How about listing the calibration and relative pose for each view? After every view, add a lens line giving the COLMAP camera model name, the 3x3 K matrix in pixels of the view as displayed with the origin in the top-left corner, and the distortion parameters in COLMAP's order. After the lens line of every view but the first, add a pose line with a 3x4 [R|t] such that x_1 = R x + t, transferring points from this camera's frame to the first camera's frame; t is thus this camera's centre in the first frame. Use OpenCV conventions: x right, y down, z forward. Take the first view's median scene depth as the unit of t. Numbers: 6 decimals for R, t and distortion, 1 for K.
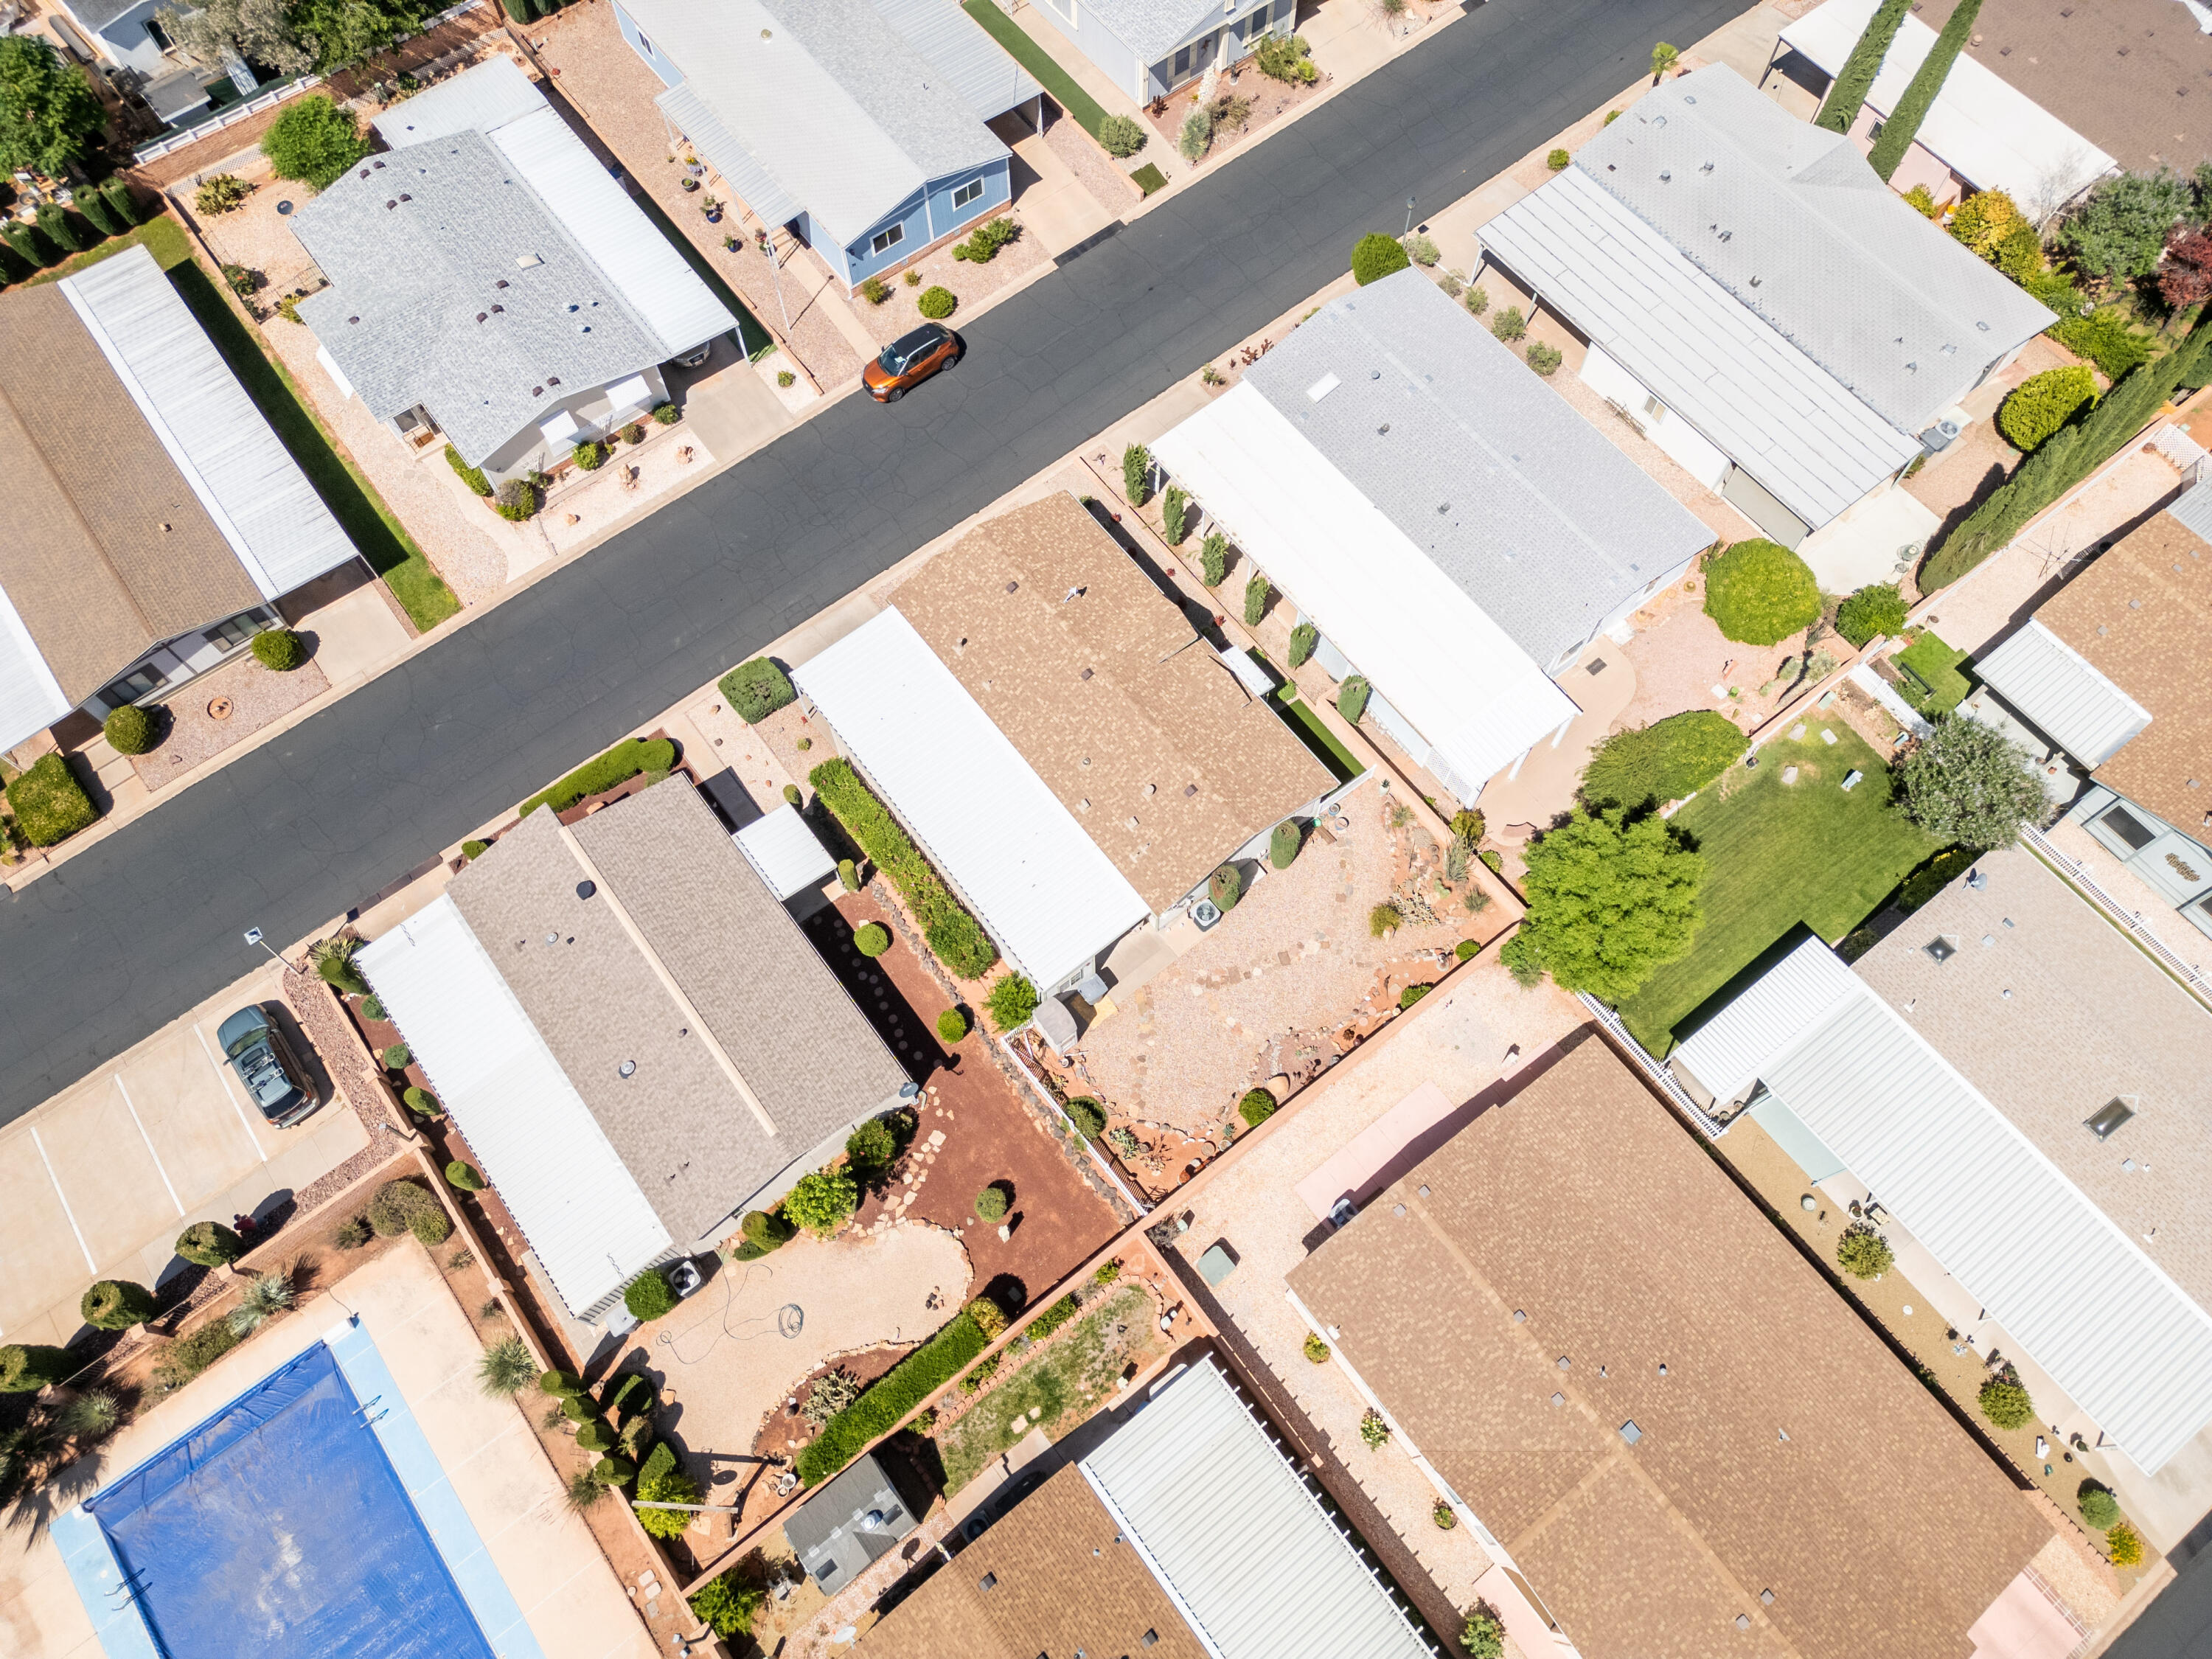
lens RADIAL K [[1511.4, 0, 1113.4], [0, 1511.4, 823.6], [0, 0, 1]] dist [0.117820, -0.153369]
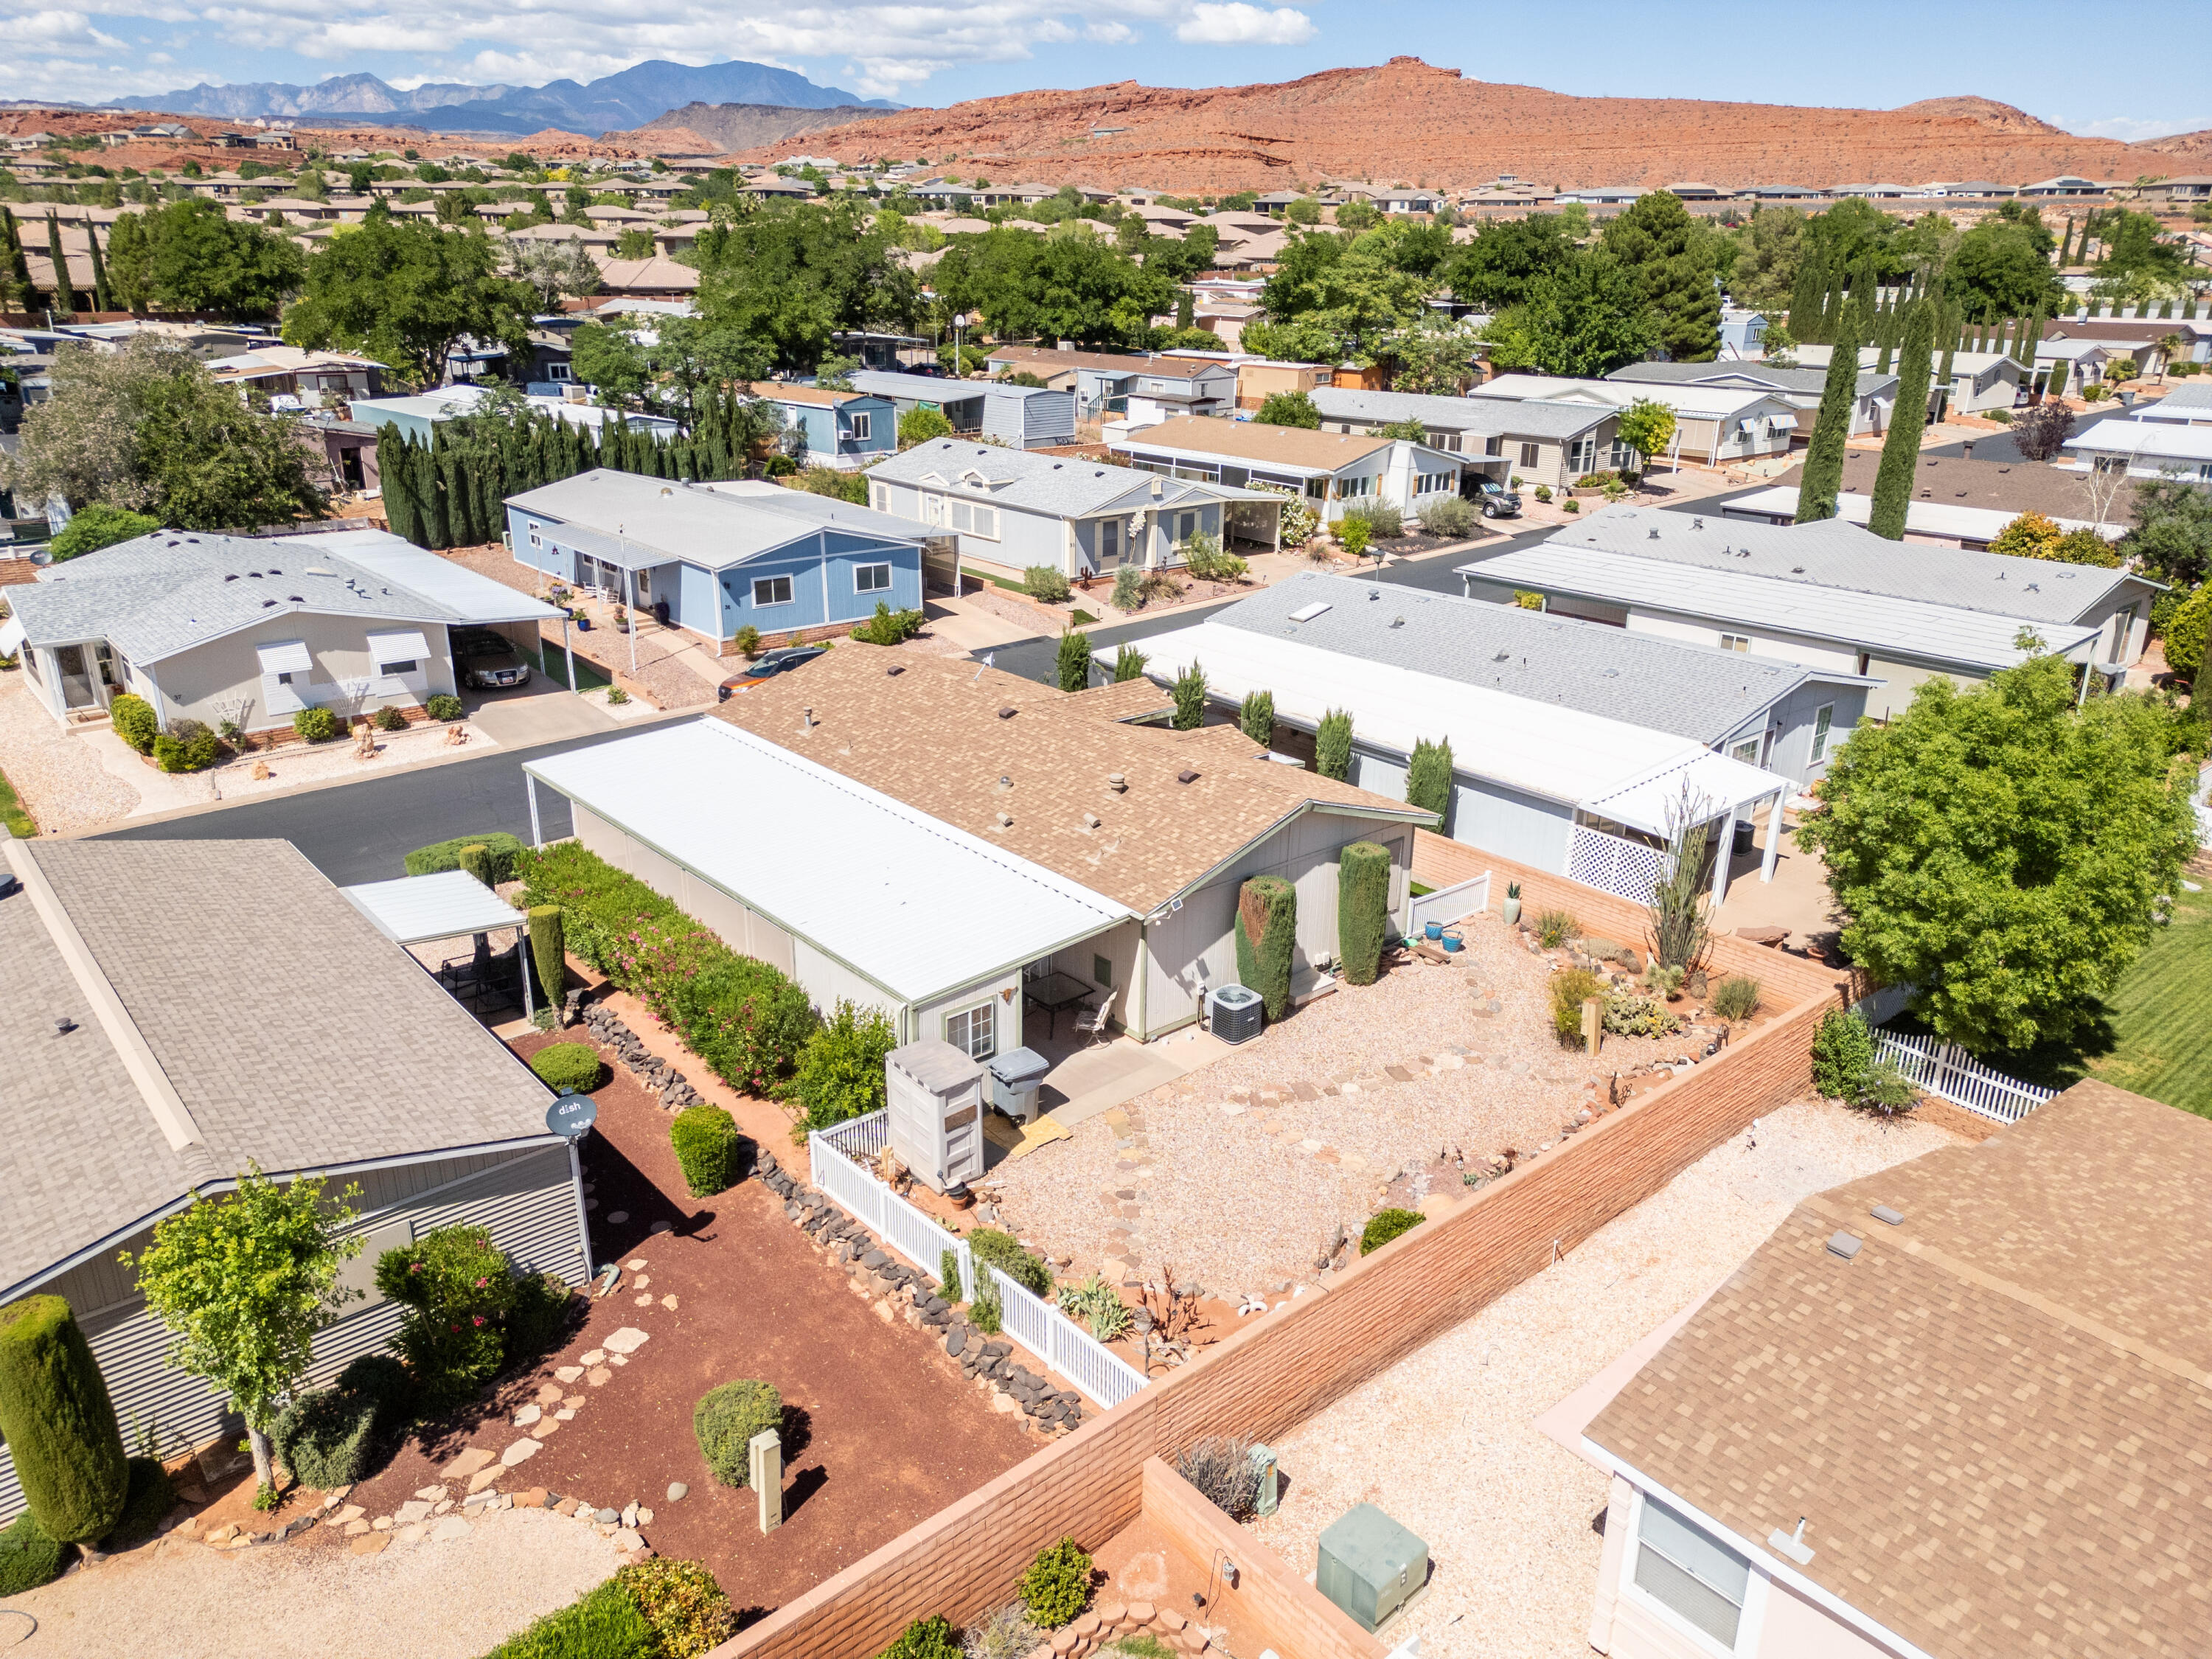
lens RADIAL K [[1545.5, 0, 1106.0], [0, 1545.5, 829.5], [0, 0, 1]] dist [0.077362, -0.072821]
pose [[0.998557, 0.001593, 0.053684, -0.012010], [0.036893, 0.706061, -0.707189, 0.402201], [-0.039031, 0.708149, 0.704983, 0.600999]]
